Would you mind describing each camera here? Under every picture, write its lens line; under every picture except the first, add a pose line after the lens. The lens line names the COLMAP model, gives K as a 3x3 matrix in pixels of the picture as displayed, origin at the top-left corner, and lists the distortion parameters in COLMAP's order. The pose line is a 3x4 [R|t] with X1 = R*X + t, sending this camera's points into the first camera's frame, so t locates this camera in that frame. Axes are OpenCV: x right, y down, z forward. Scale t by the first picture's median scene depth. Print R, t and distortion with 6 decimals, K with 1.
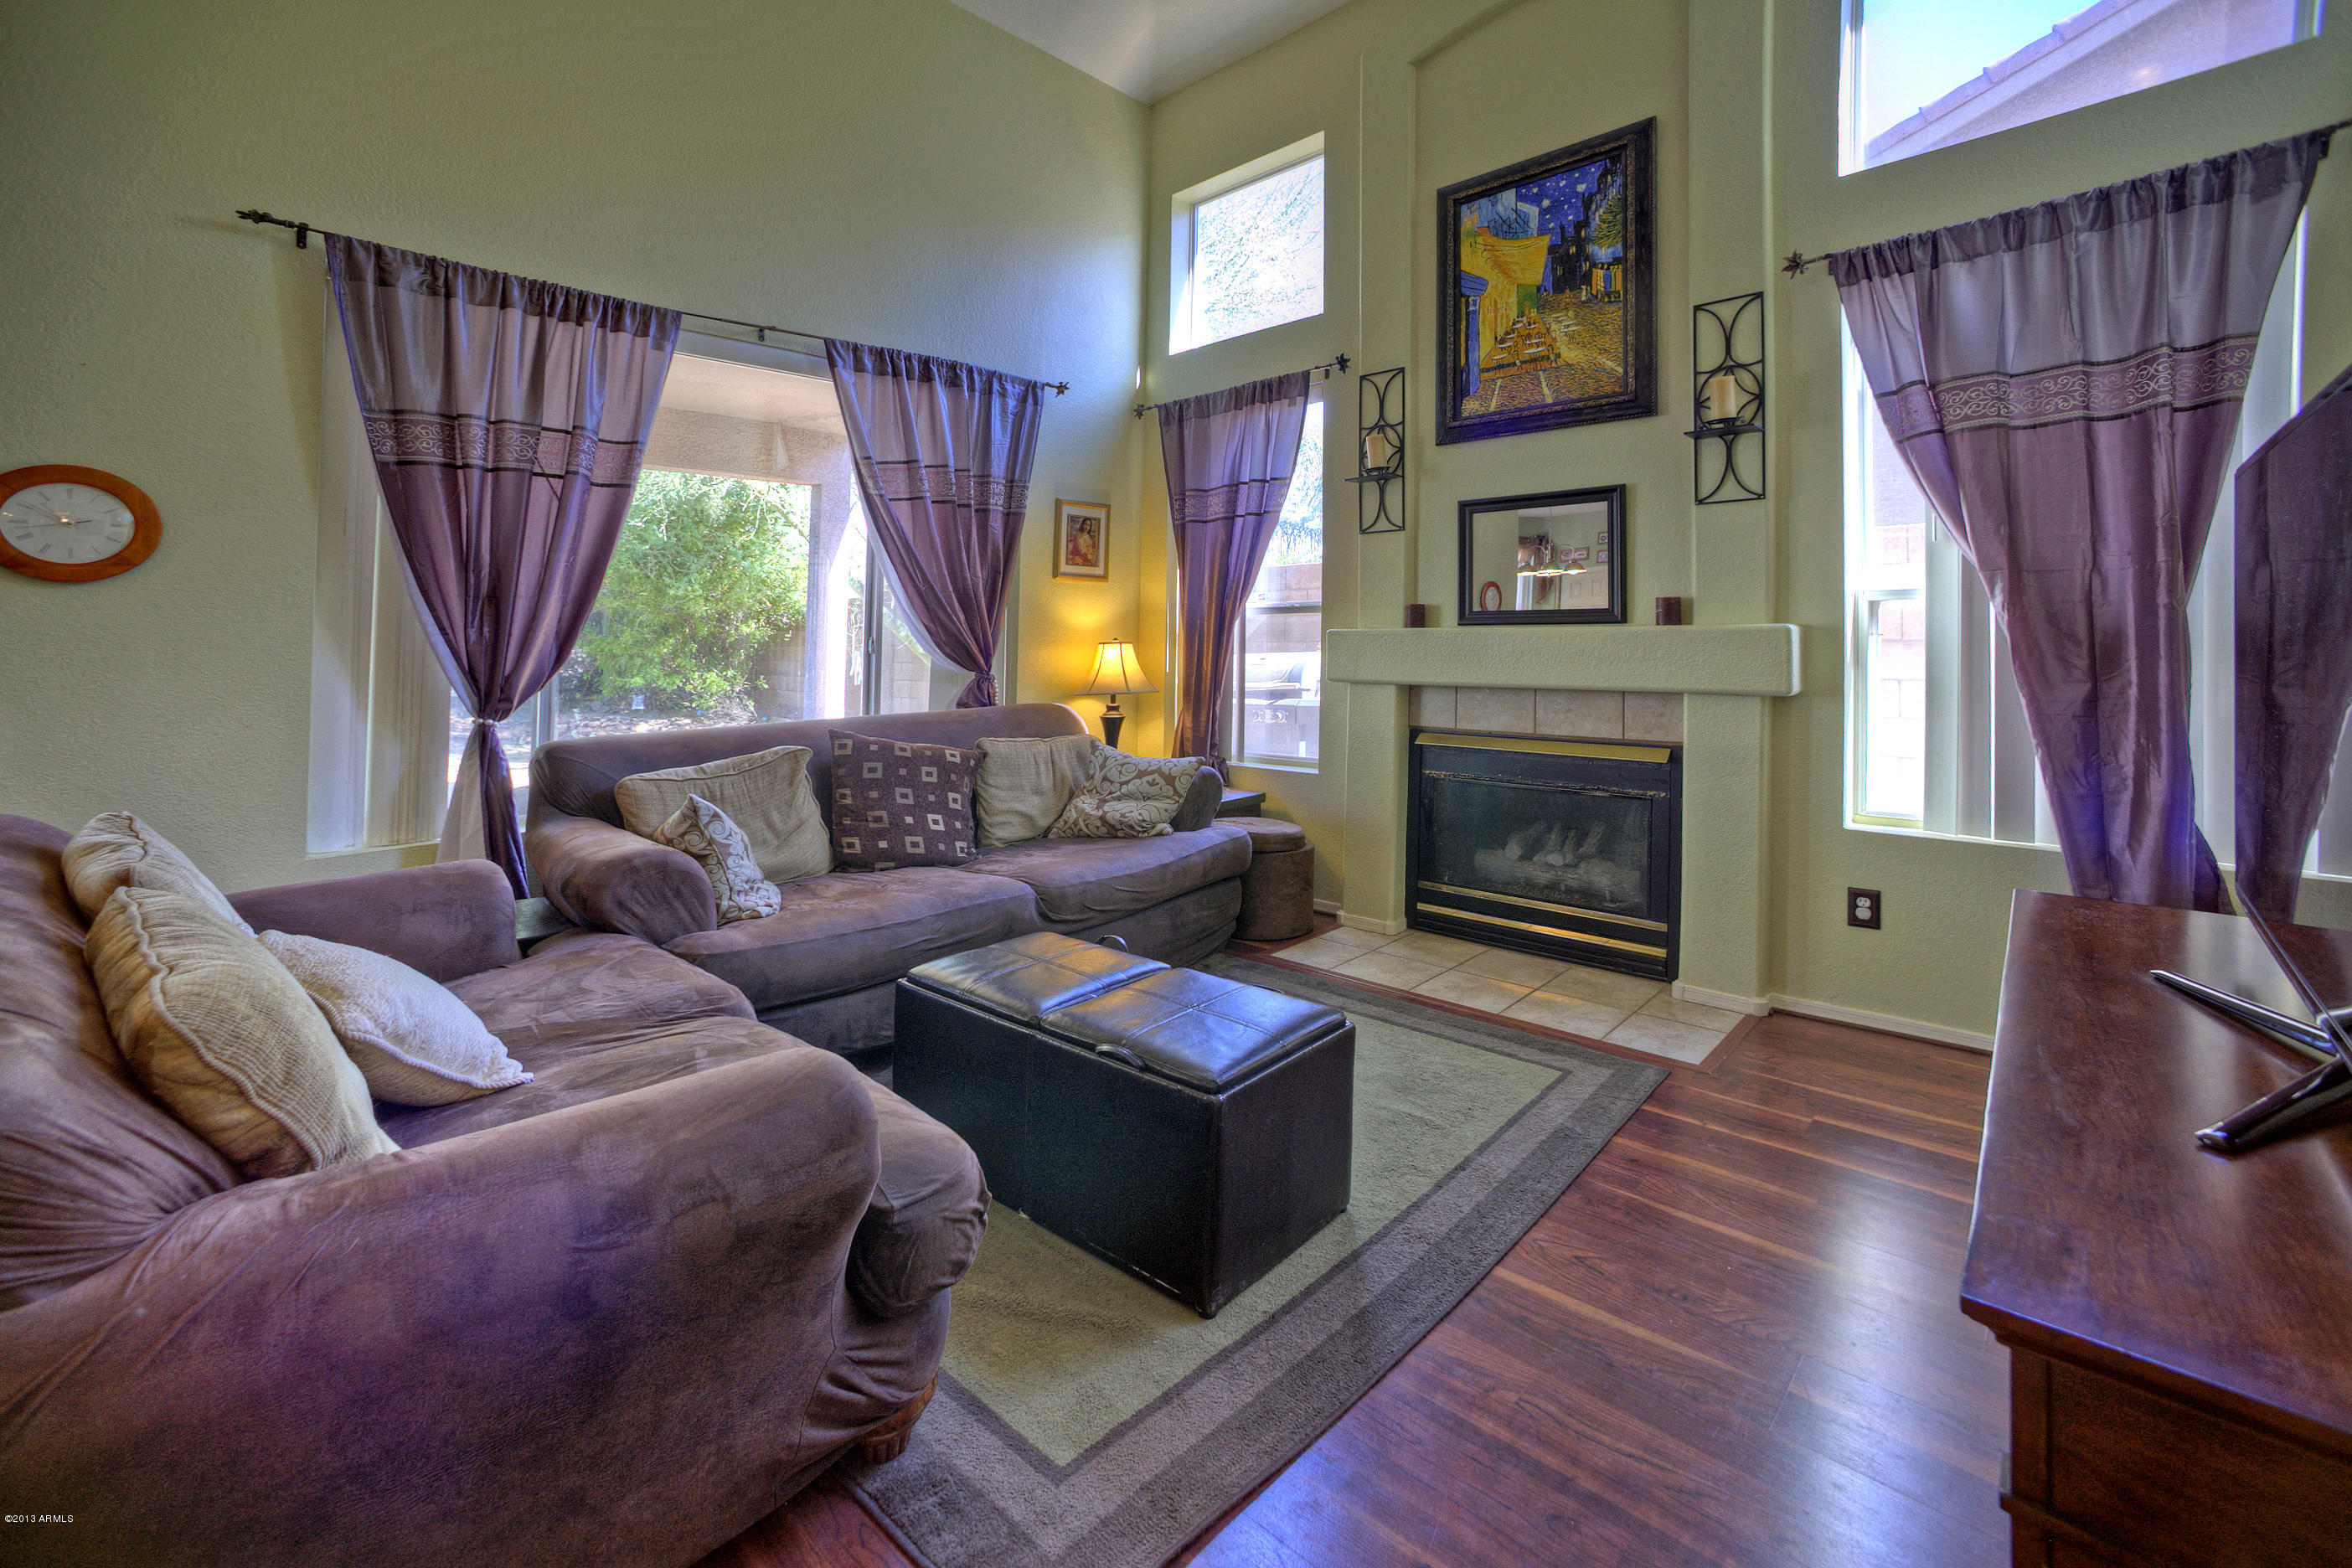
lens RADIAL K [[1003.9, 0, 1184.6], [0, 1003.9, 619.9], [0, 0, 1]] dist [-0.012427, 0.007613]
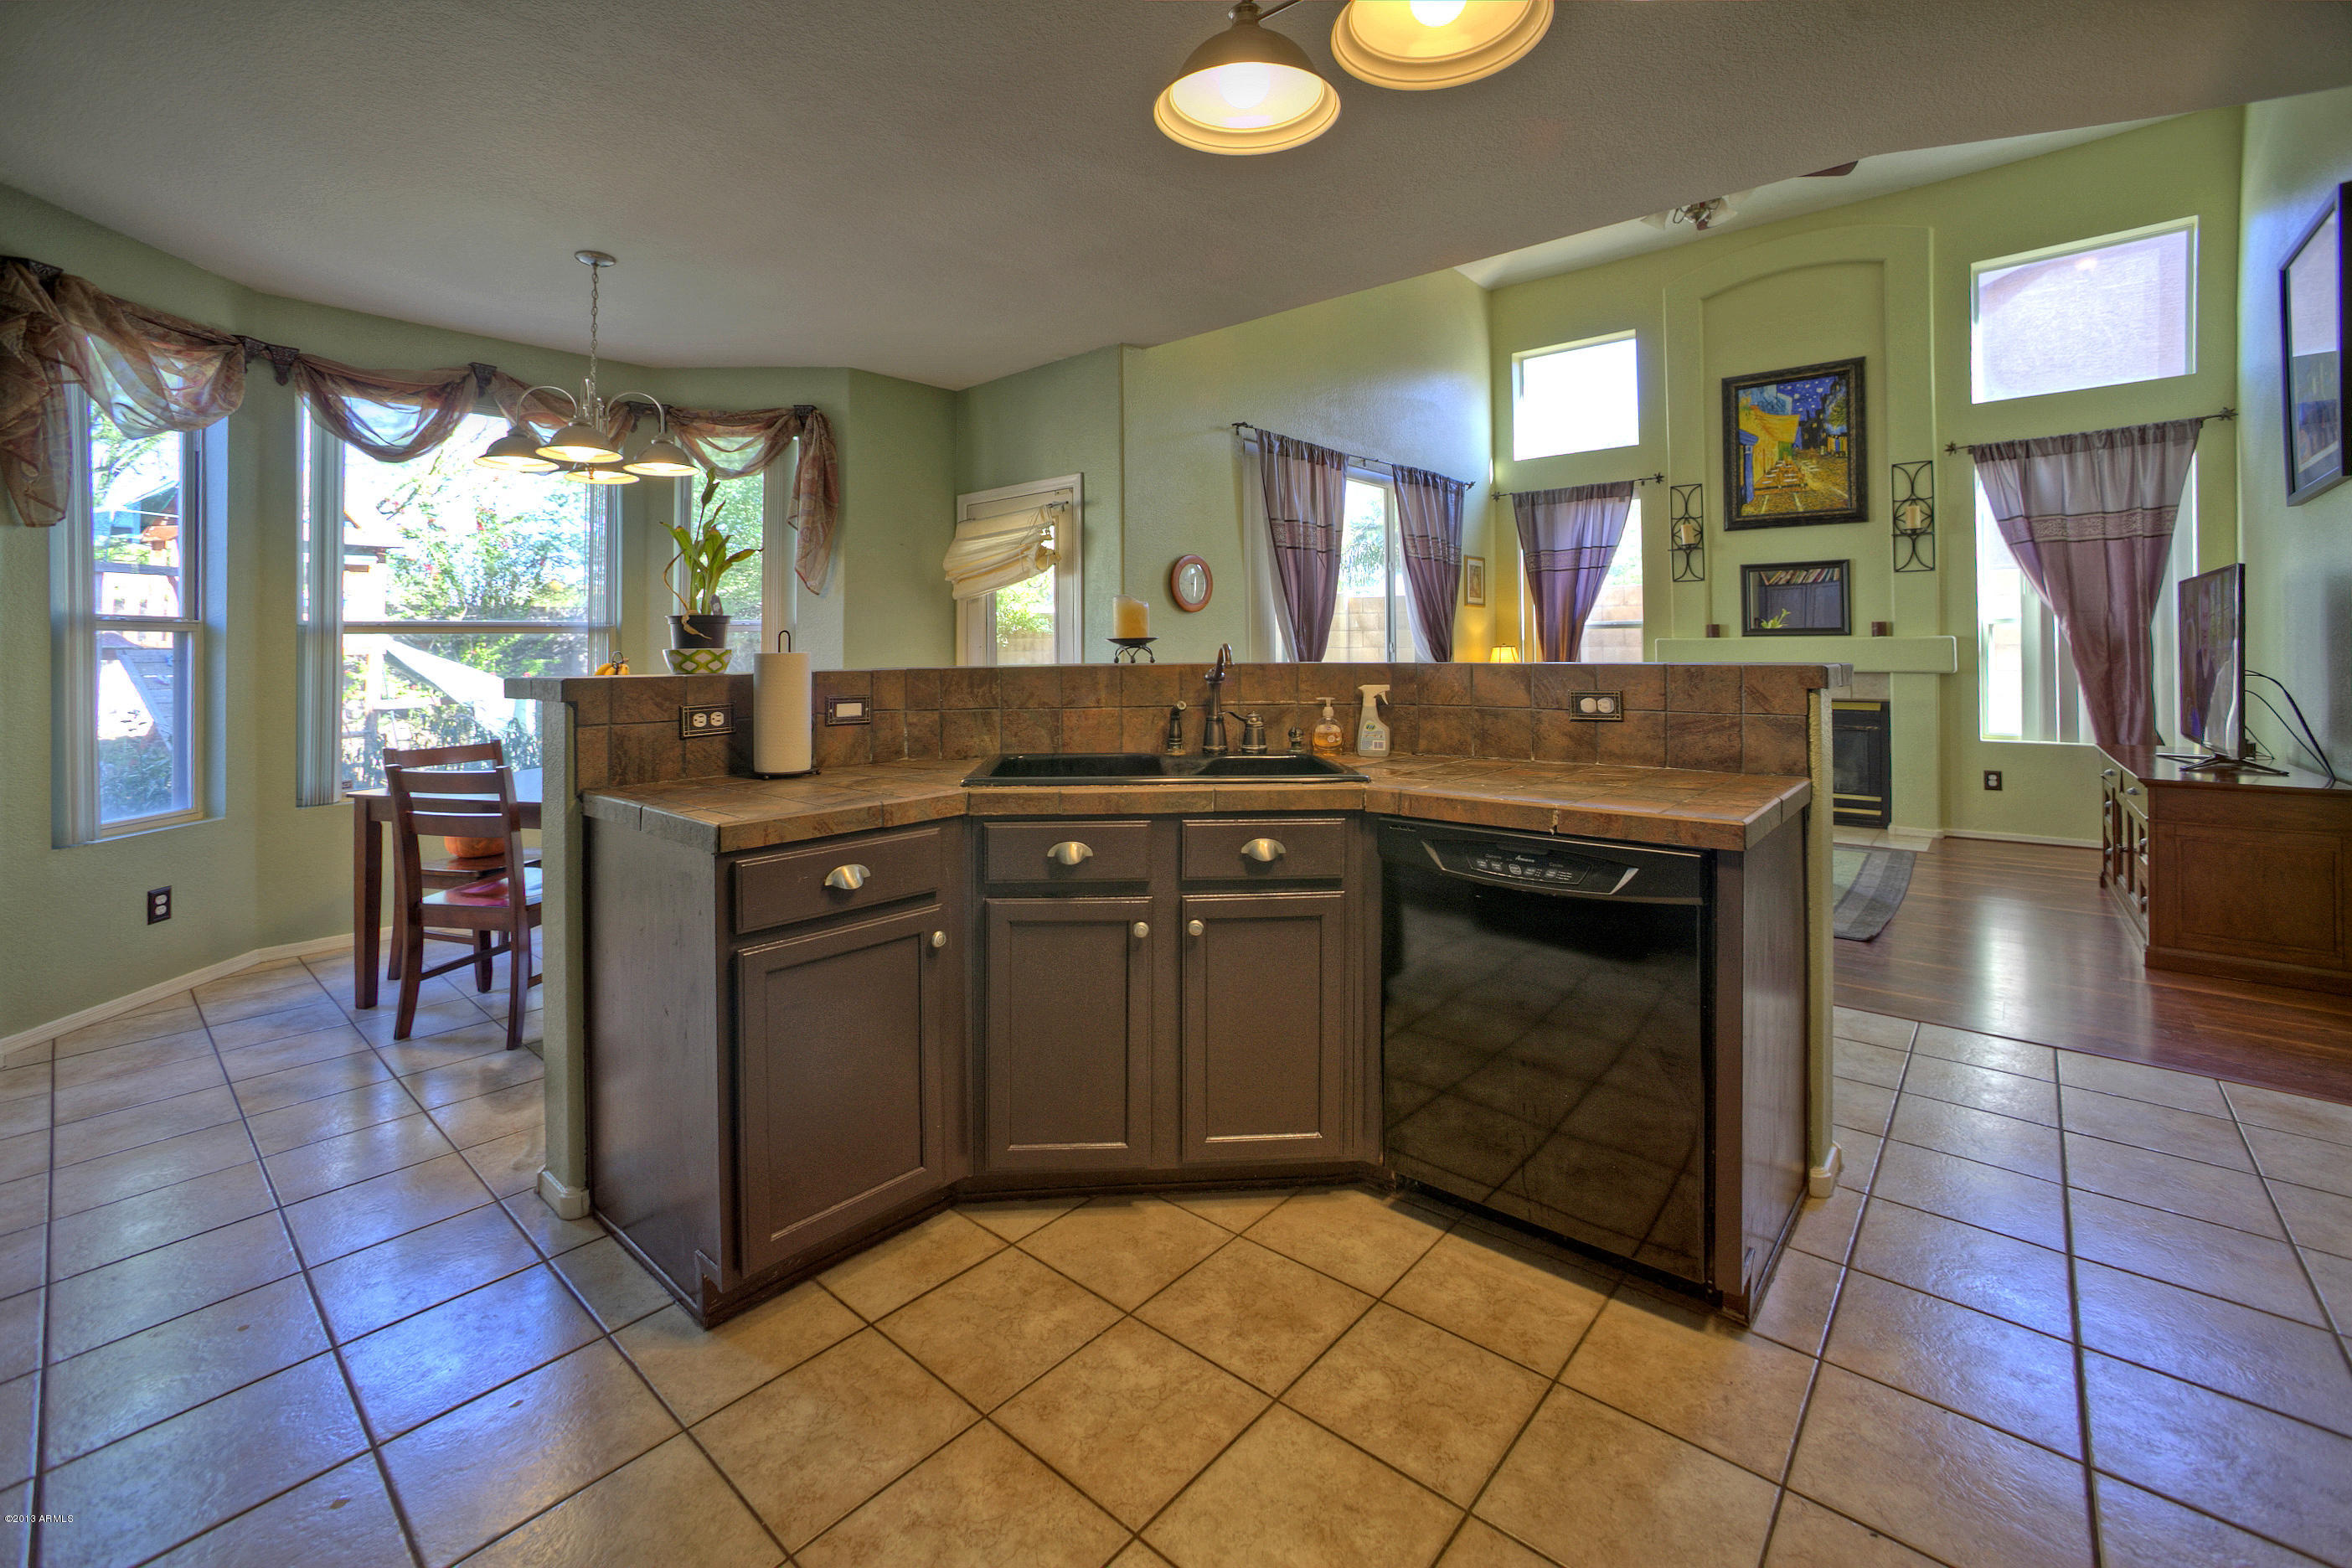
lens RADIAL K [[1003.9, 0, 1219.6], [0, 1003.9, 622.3], [0, 0, 1]] dist [-0.012427, 0.007613]
pose [[0.996021, 0.004708, 0.088998, -0.912752], [-0.003829, 0.999942, -0.010042, 0.002176], [-0.089041, 0.009662, 0.995981, -0.744874]]
